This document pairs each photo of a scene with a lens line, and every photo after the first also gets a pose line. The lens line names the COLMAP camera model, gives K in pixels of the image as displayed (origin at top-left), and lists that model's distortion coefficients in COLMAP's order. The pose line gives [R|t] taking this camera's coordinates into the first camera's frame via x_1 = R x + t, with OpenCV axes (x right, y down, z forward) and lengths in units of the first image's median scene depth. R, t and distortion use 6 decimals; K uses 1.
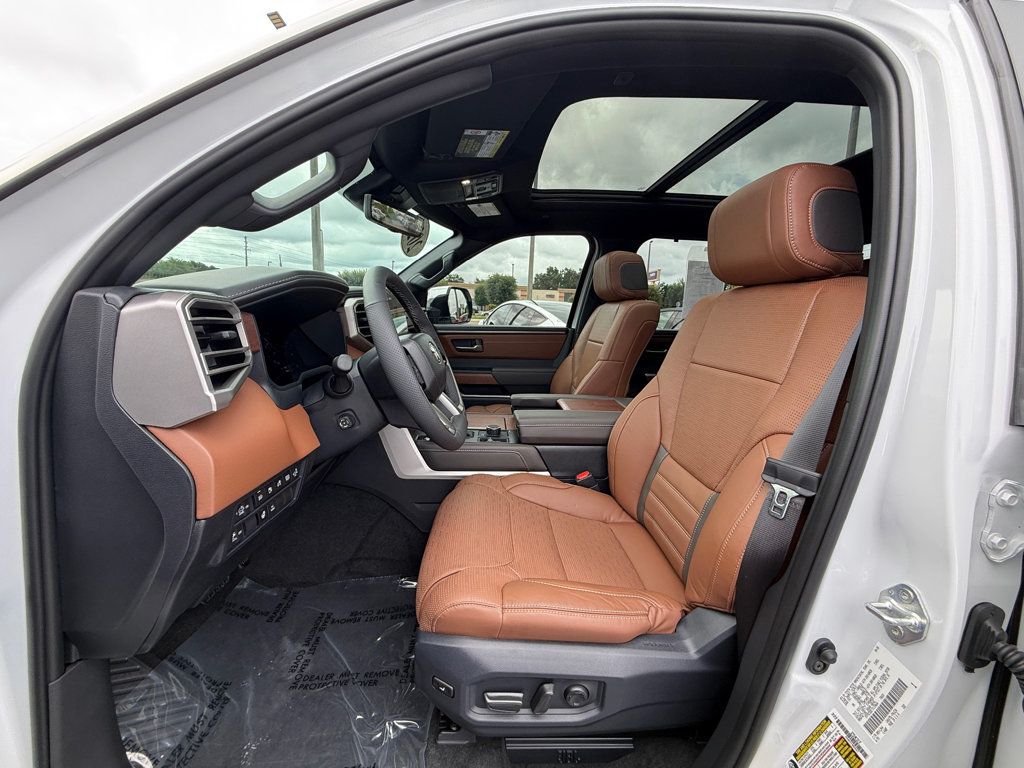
lens RADIAL K [[409.6, 0, 512.0], [0, 409.6, 384.0], [0, 0, 1]] dist [-0.016230, 0.000179]
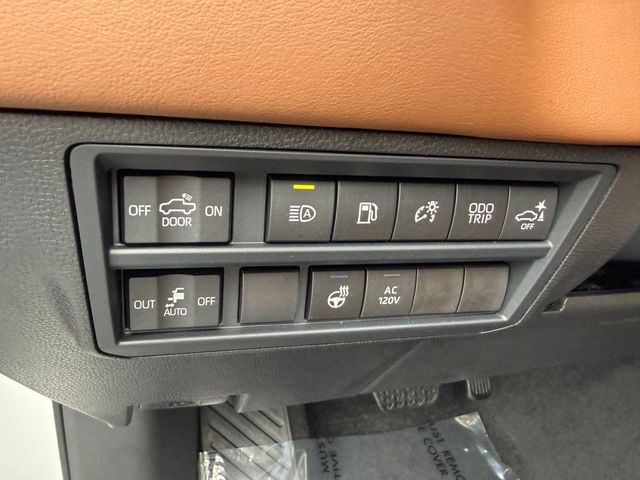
lens RADIAL K [[452.7, 0, 320.0], [0, 452.7, 240.0], [0, 0, 1]] dist [0.001178, 0.000420]
pose [[0.286528, 0.334389, -0.897822, -0.335690], [-0.262303, 0.928688, 0.262175, 0.196625], [0.921466, 0.160381, 0.353807, 0.811944]]
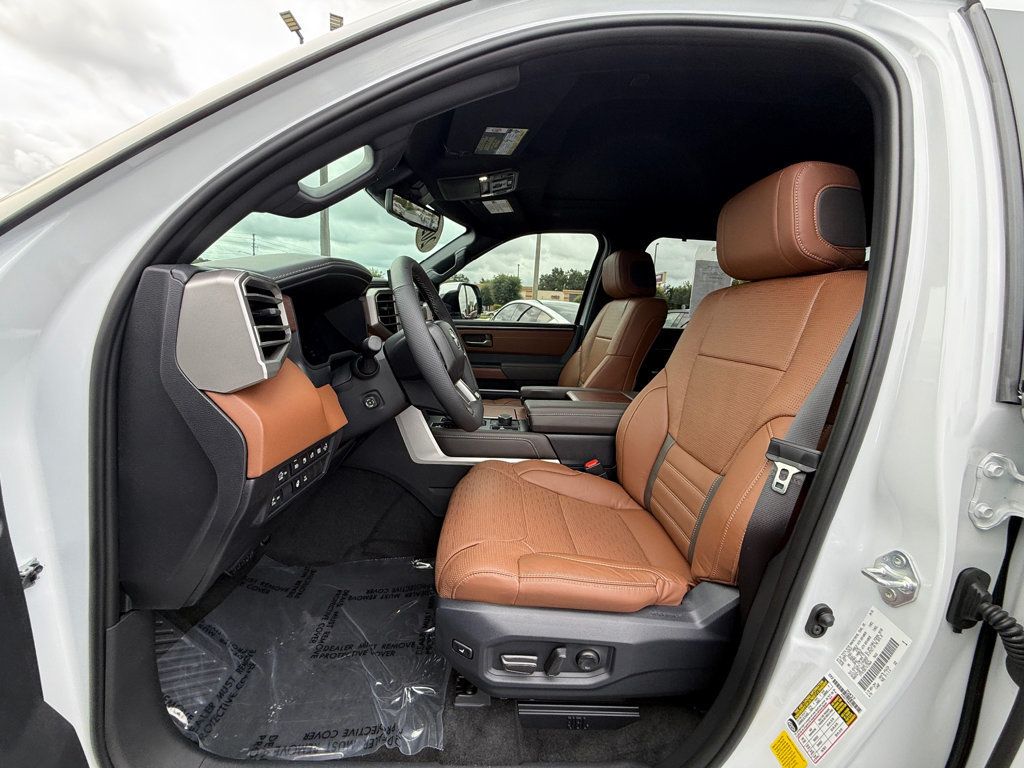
lens RADIAL K [[409.6, 0, 512.0], [0, 409.6, 384.0], [0, 0, 1]] dist [-0.016230, 0.000179]
pose [[0.999845, 0.014884, -0.009412, -0.037315], [-0.014893, 0.999889, -0.000939, 0.047201], [0.009397, 0.001079, 0.999955, -0.062707]]
